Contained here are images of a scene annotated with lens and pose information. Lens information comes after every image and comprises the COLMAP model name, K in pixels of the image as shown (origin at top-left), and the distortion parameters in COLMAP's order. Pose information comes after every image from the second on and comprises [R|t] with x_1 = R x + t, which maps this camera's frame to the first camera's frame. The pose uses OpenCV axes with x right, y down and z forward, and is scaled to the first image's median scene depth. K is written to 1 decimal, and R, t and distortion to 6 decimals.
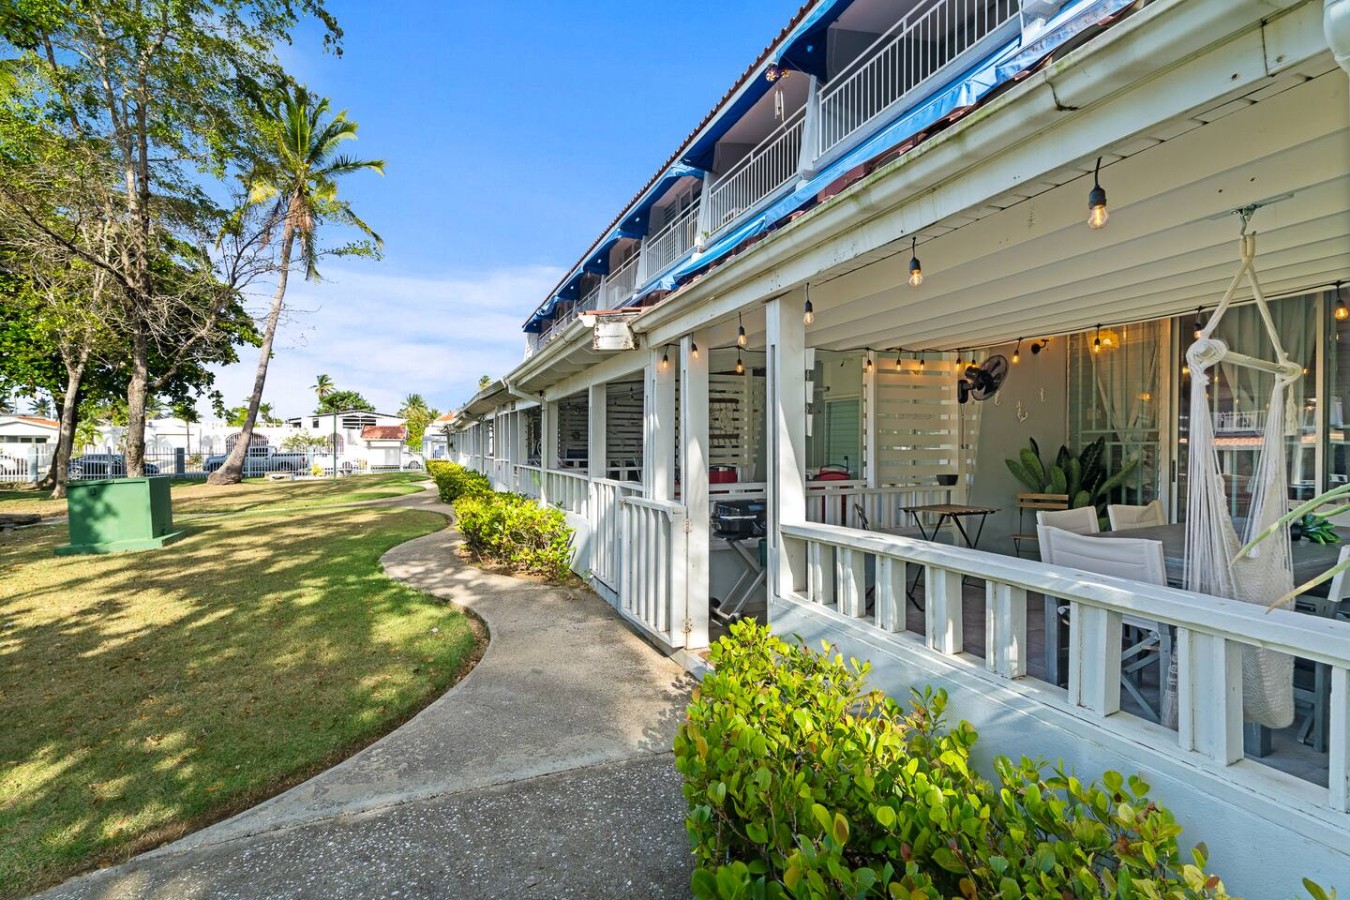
lens RADIAL K [[647.4, 0, 675.5], [0, 647.4, 450.8], [0, 0, 1]] dist [-0.003405, 0.001373]
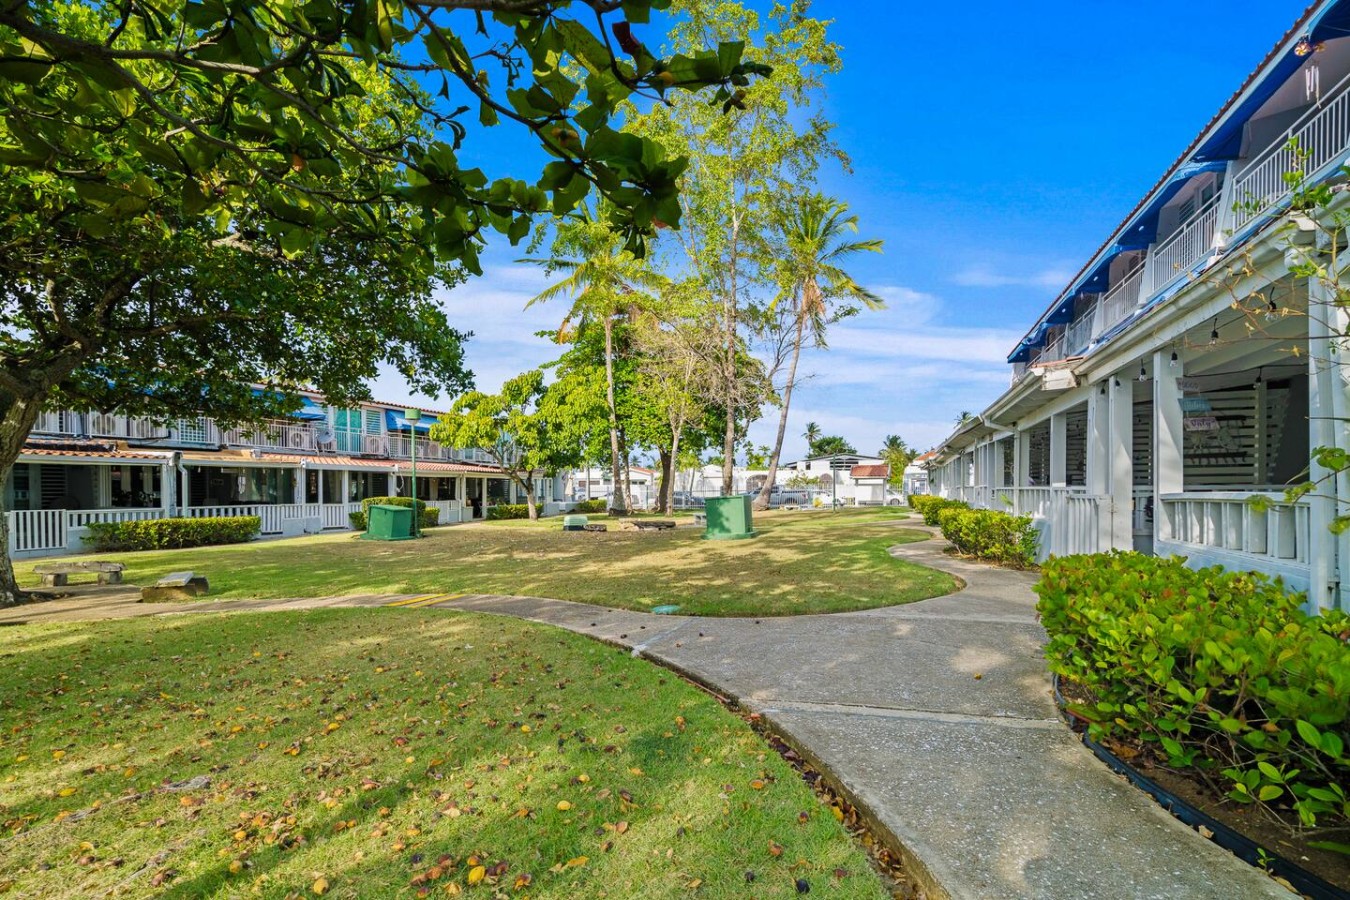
lens RADIAL K [[647.4, 0, 659.8], [0, 647.4, 496.2], [0, 0, 1]] dist [-0.003405, 0.001373]
pose [[0.745818, 0.000497, -0.666150, 0.056464], [0.004300, 0.999975, 0.005560, 0.019530], [0.666136, -0.007011, 0.745797, -0.185577]]
